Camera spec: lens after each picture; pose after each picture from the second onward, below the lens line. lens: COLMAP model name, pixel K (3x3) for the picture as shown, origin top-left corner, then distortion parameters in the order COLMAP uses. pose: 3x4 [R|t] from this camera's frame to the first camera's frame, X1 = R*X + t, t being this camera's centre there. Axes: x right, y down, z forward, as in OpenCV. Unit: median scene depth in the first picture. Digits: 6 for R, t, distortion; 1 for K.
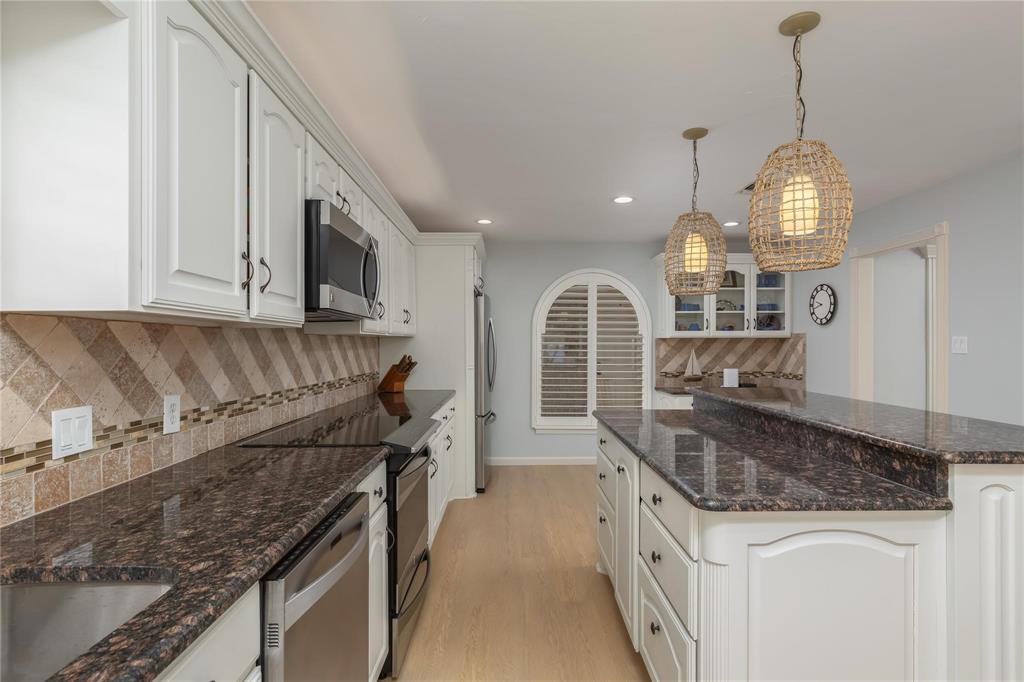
lens RADIAL K [[513.5, 0, 512.0], [0, 513.5, 341.0], [0, 0, 1]] dist [-0.000367, -0.000301]
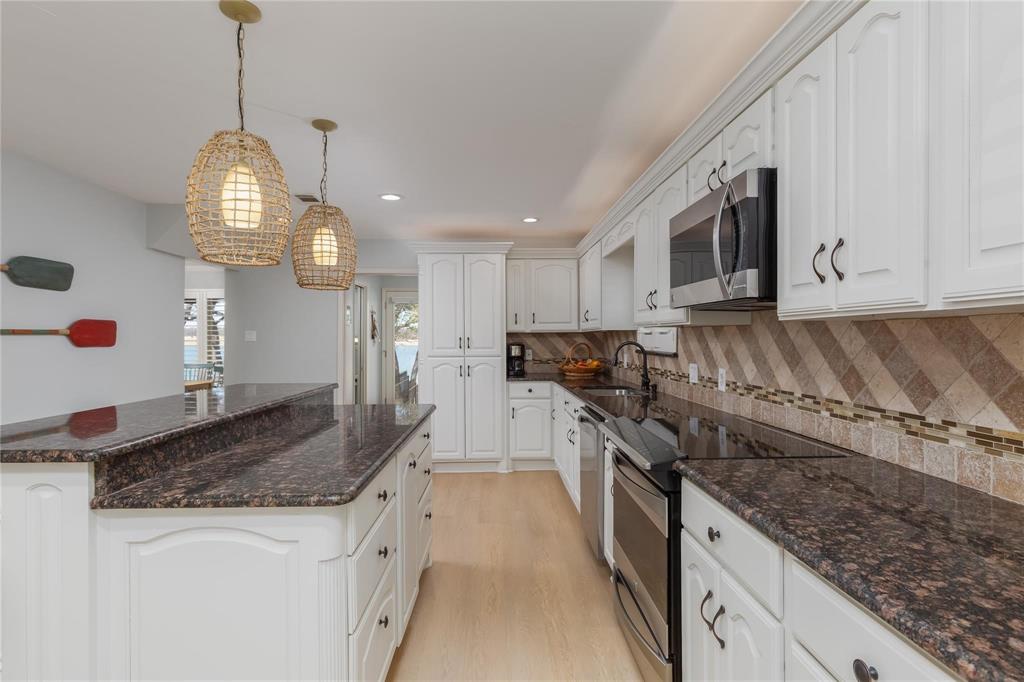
lens RADIAL K [[507.4, 0, 516.9], [0, 507.4, 338.4], [0, 0, 1]] dist [0.001088, -0.010644]
pose [[-0.999409, 0.001674, -0.034326, 0.040327], [0.001881, 0.999980, -0.006012, 0.012479], [0.034315, -0.006073, -0.999393, 1.911090]]
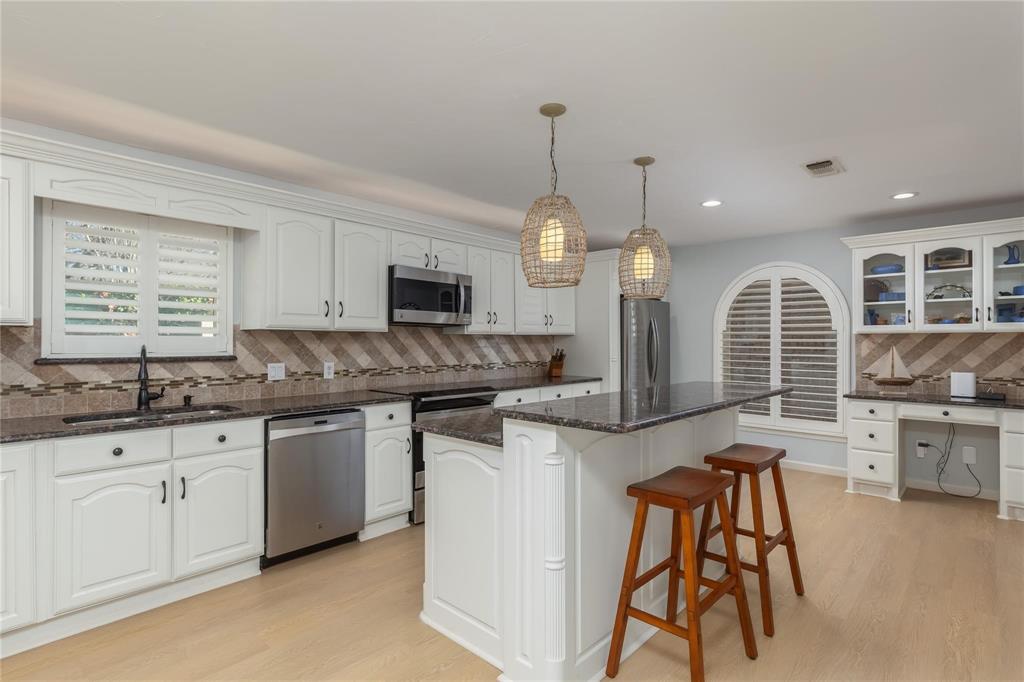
lens RADIAL K [[507.4, 0, 516.9], [0, 507.4, 338.4], [0, 0, 1]] dist [0.001088, -0.010644]
pose [[0.725313, -0.001639, -0.688417, 1.104734], [0.002888, 0.999996, 0.000661, -0.000842], [0.688413, -0.002467, 0.725315, -0.049345]]
